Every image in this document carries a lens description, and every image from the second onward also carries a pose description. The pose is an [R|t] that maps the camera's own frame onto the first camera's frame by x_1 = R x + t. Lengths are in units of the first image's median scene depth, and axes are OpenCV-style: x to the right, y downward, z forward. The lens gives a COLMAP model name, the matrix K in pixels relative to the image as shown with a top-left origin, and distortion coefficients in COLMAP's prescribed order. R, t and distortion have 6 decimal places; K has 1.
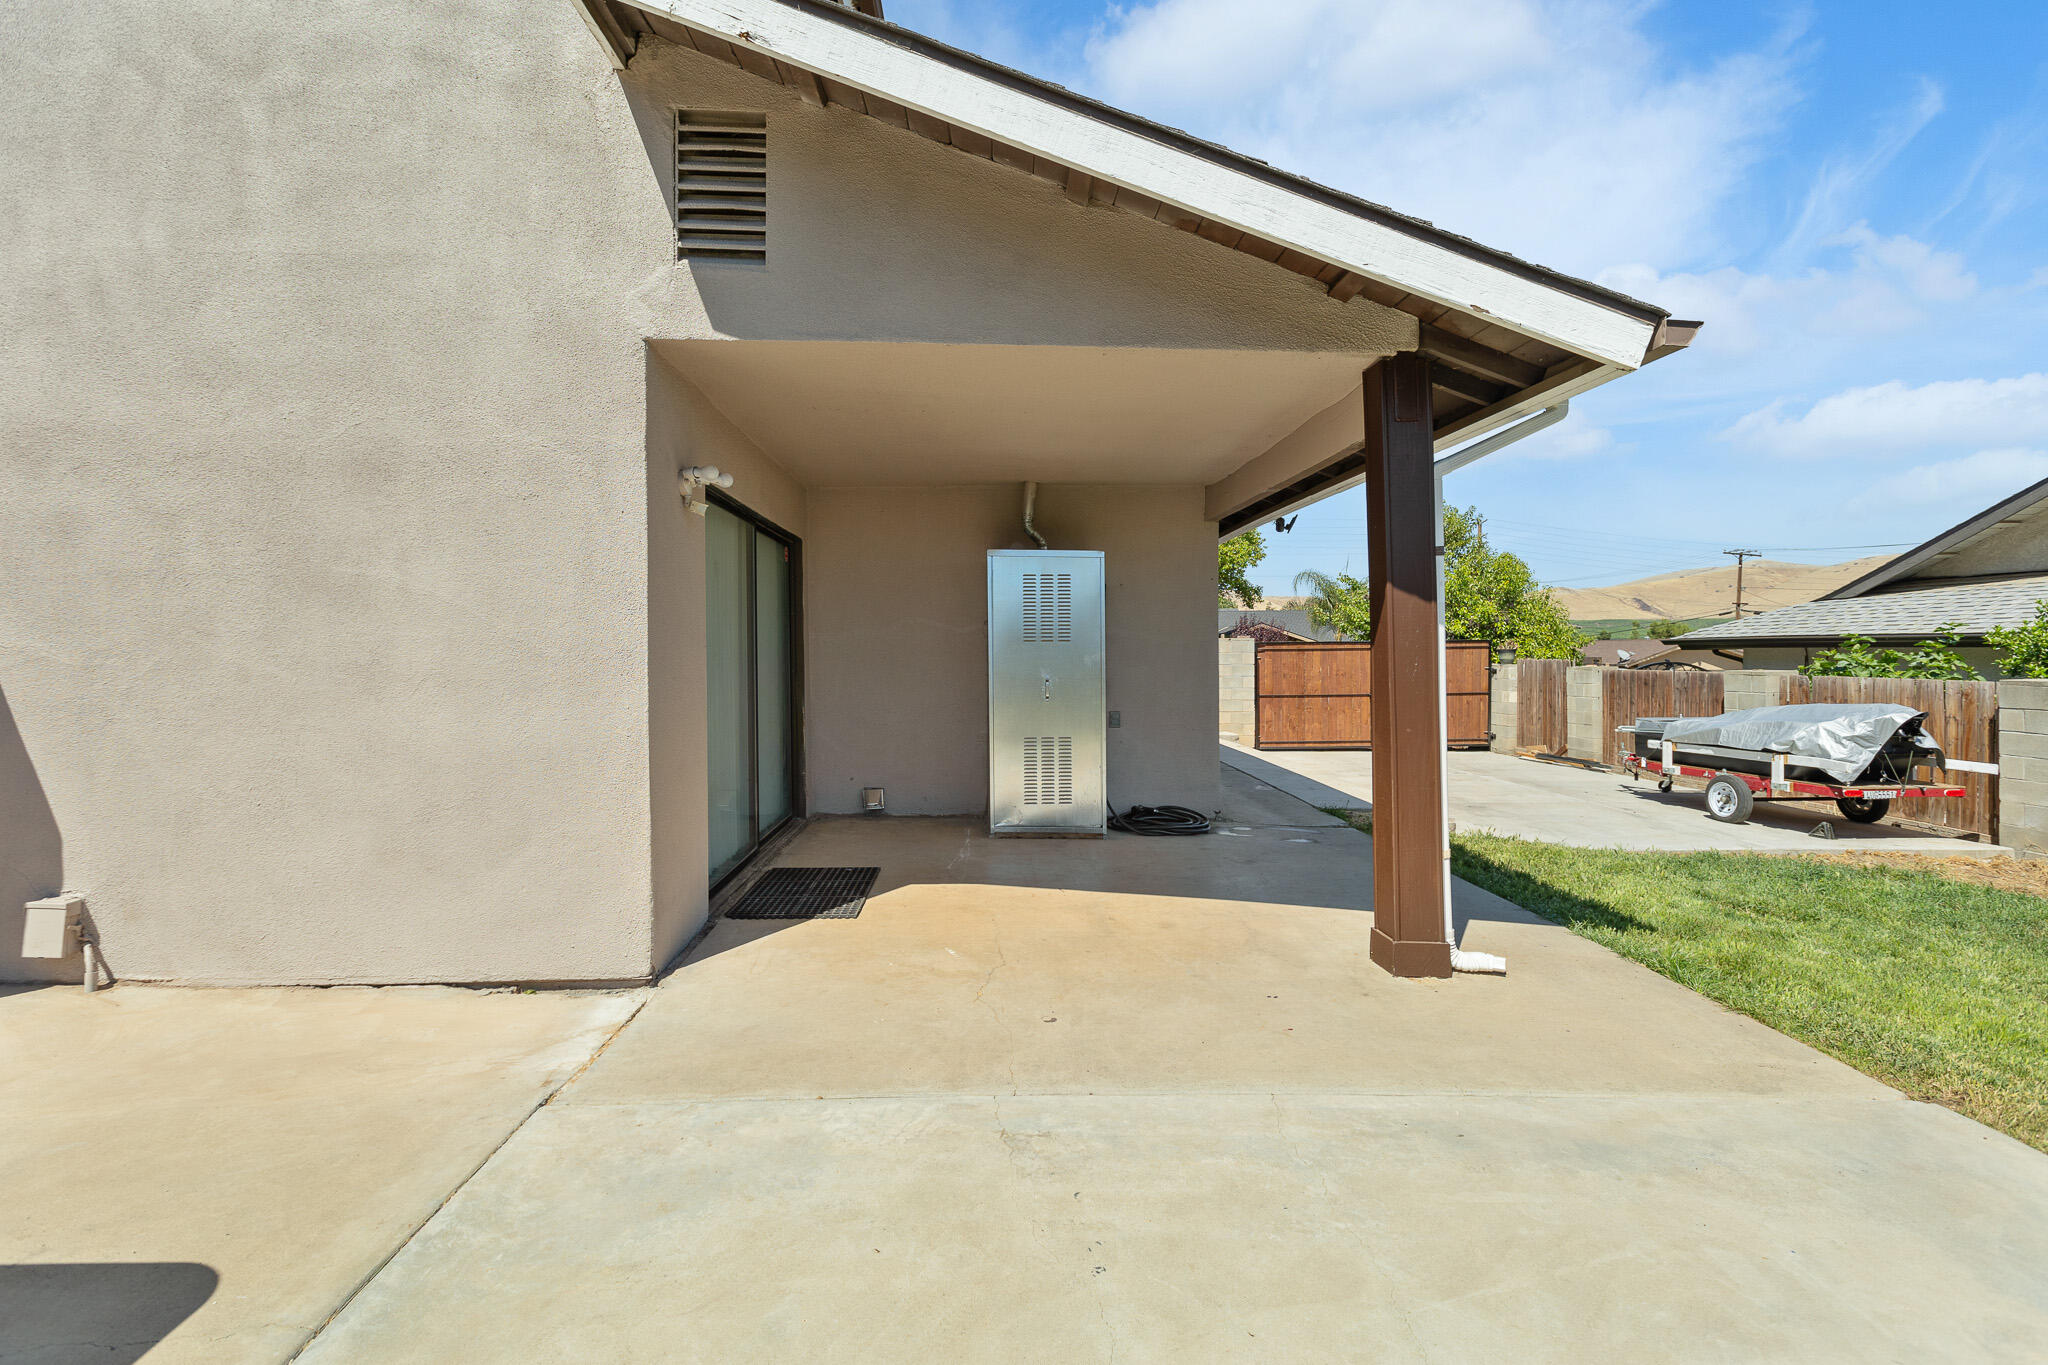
lens RADIAL K [[927.6, 0, 1031.4], [0, 927.6, 671.9], [0, 0, 1]] dist [0.003928, -0.001603]
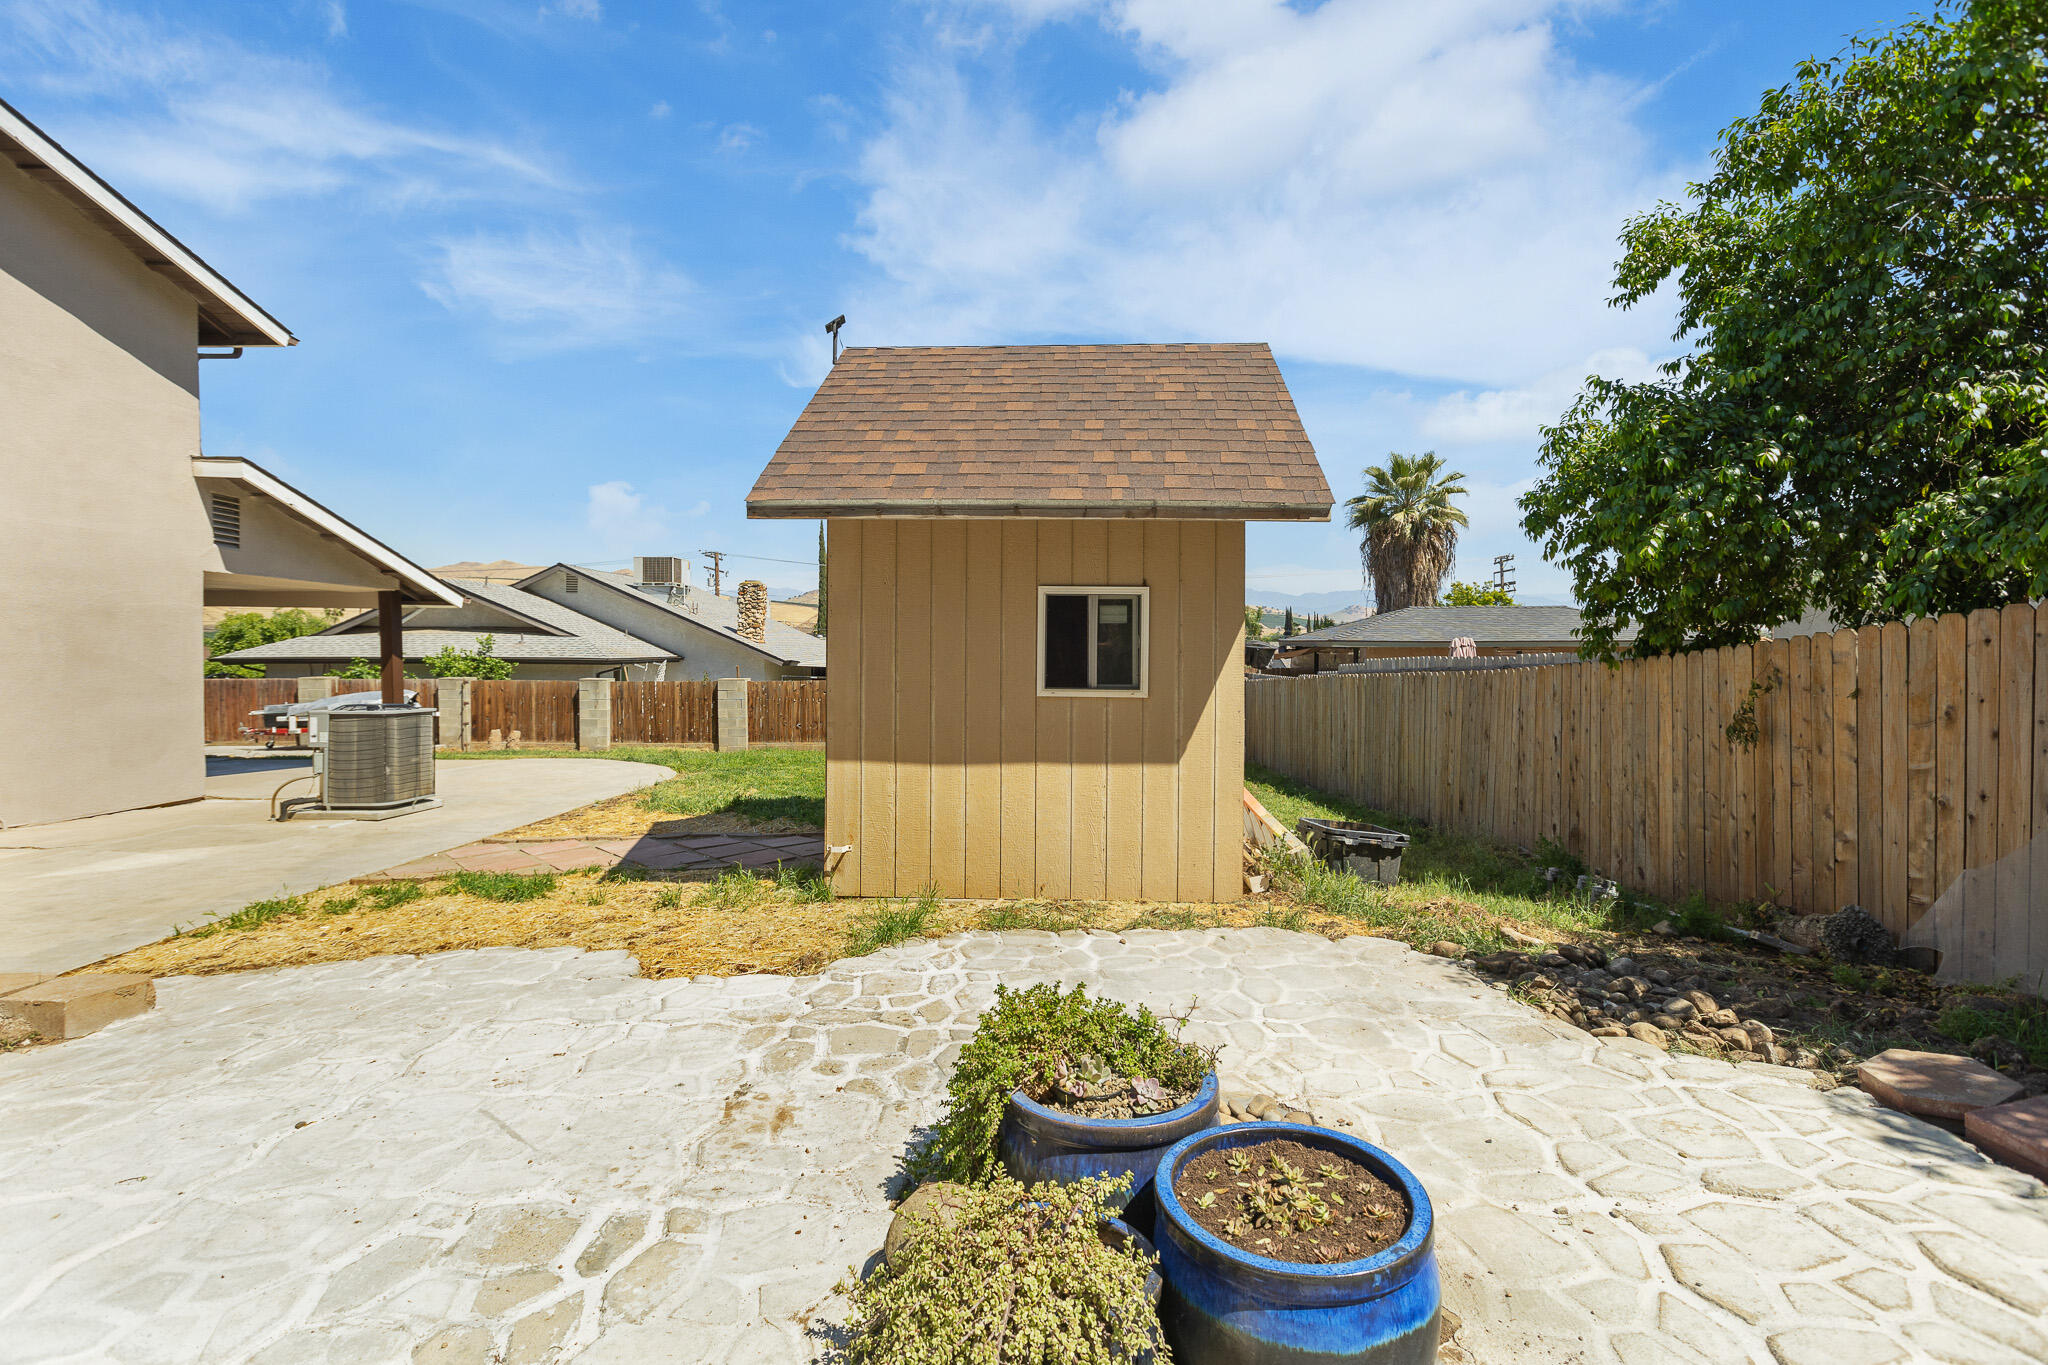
lens RADIAL K [[927.6, 0, 1035.9], [0, 927.6, 660.2], [0, 0, 1]] dist [0.003928, -0.001603]
pose [[0.058486, -0.008949, 0.998248, -1.222718], [0.025073, 0.999658, 0.007492, -0.015912], [-0.997973, 0.024591, 0.058691, -0.671411]]
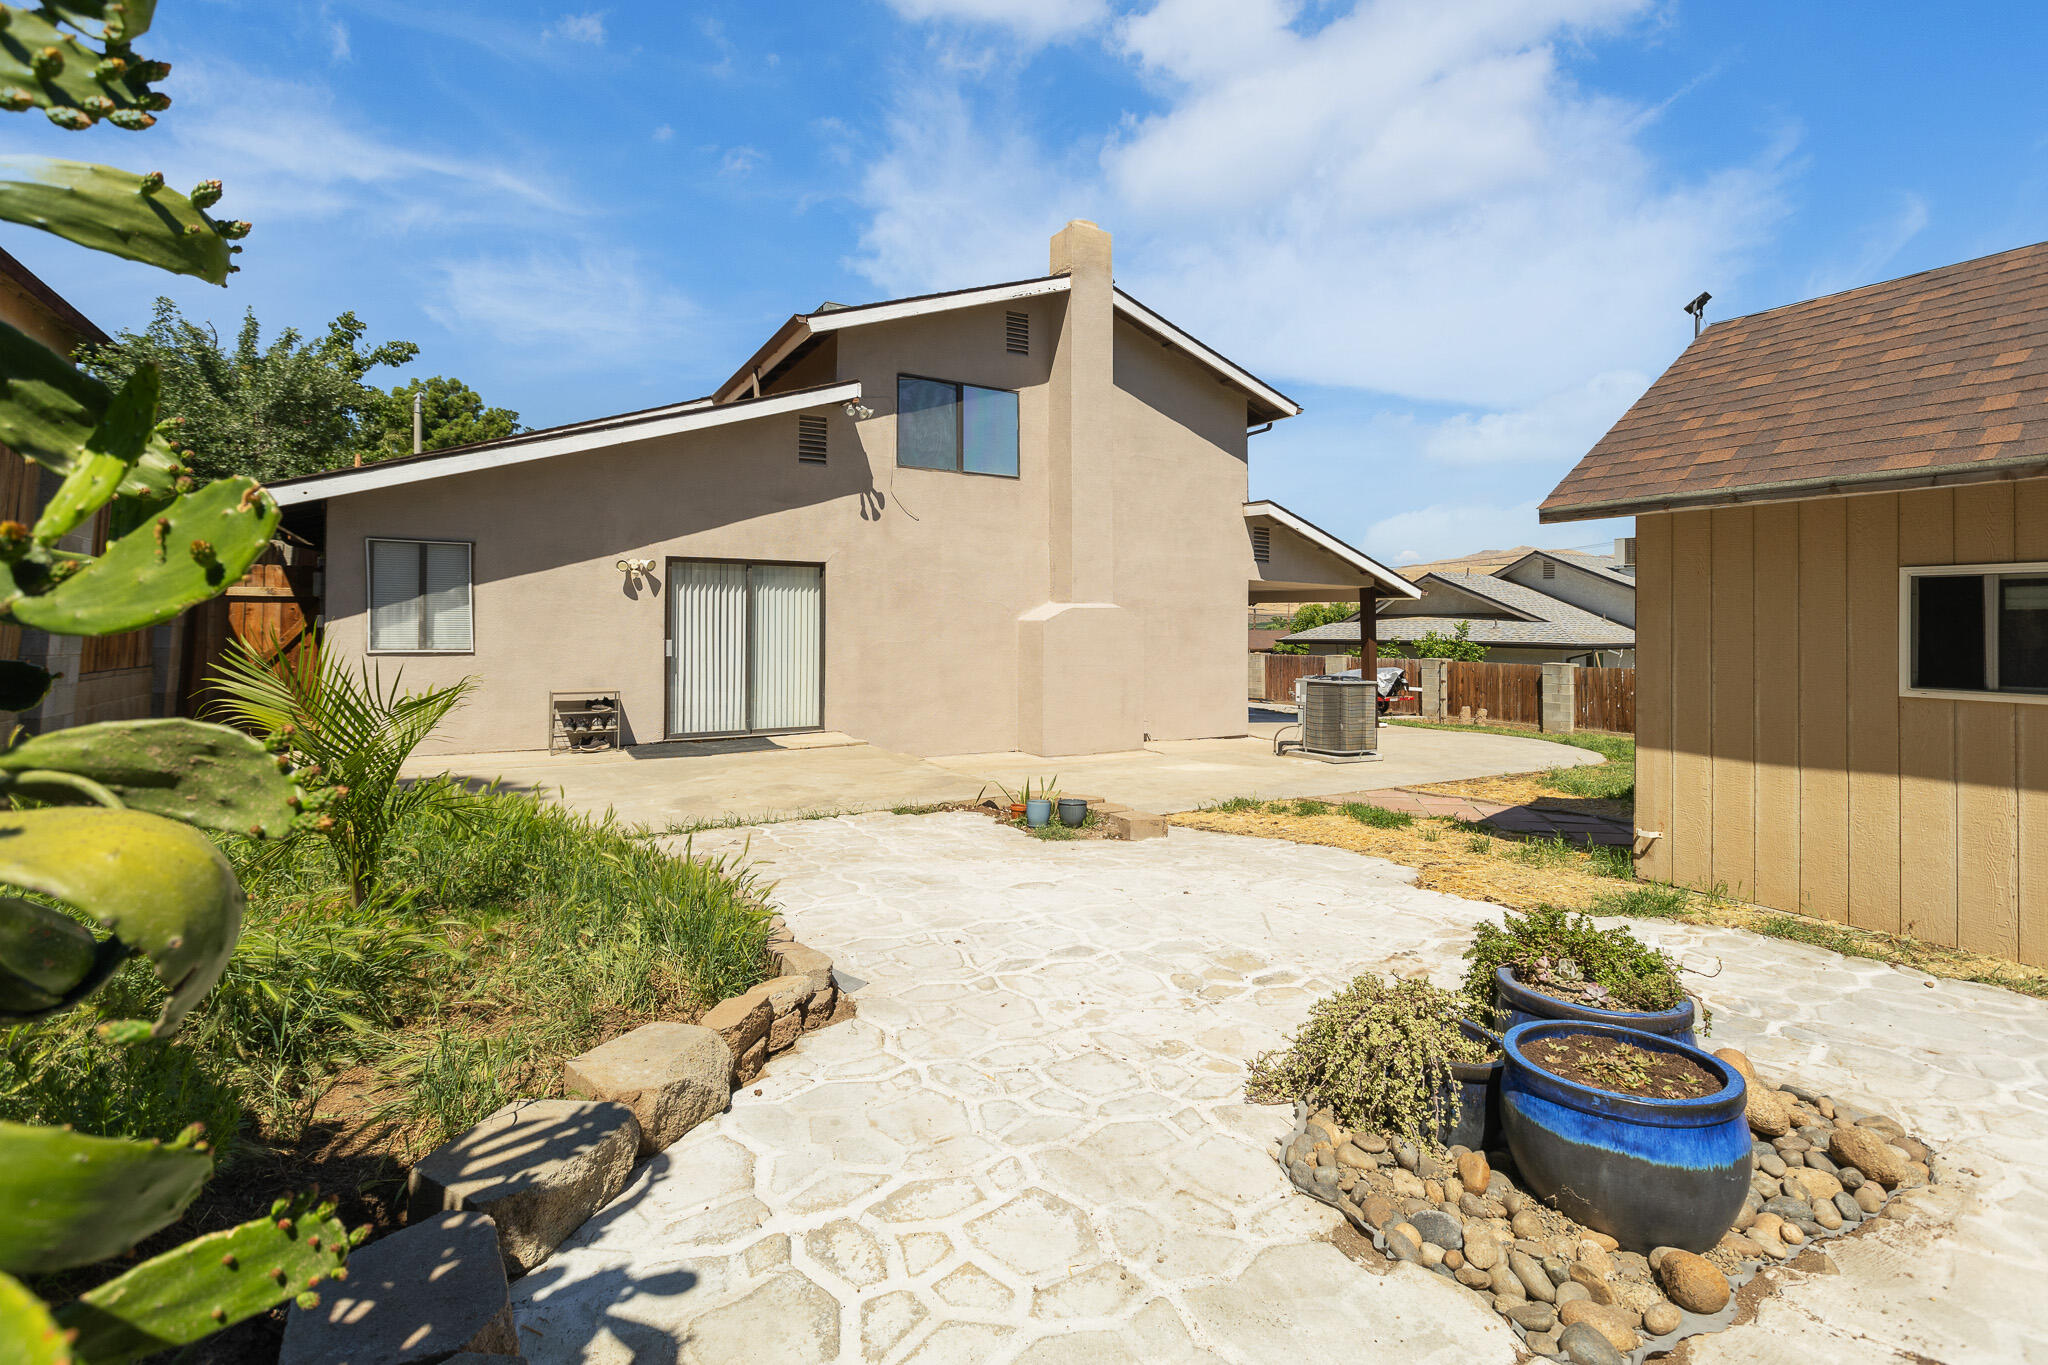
lens RADIAL K [[927.6, 0, 1033.5], [0, 927.6, 623.8], [0, 0, 1]] dist [0.003928, -0.001603]
pose [[0.874003, 0.010342, 0.485811, -1.288200], [0.005350, 0.999508, -0.030903, -0.014929], [-0.485892, 0.029609, 0.873517, -0.850976]]
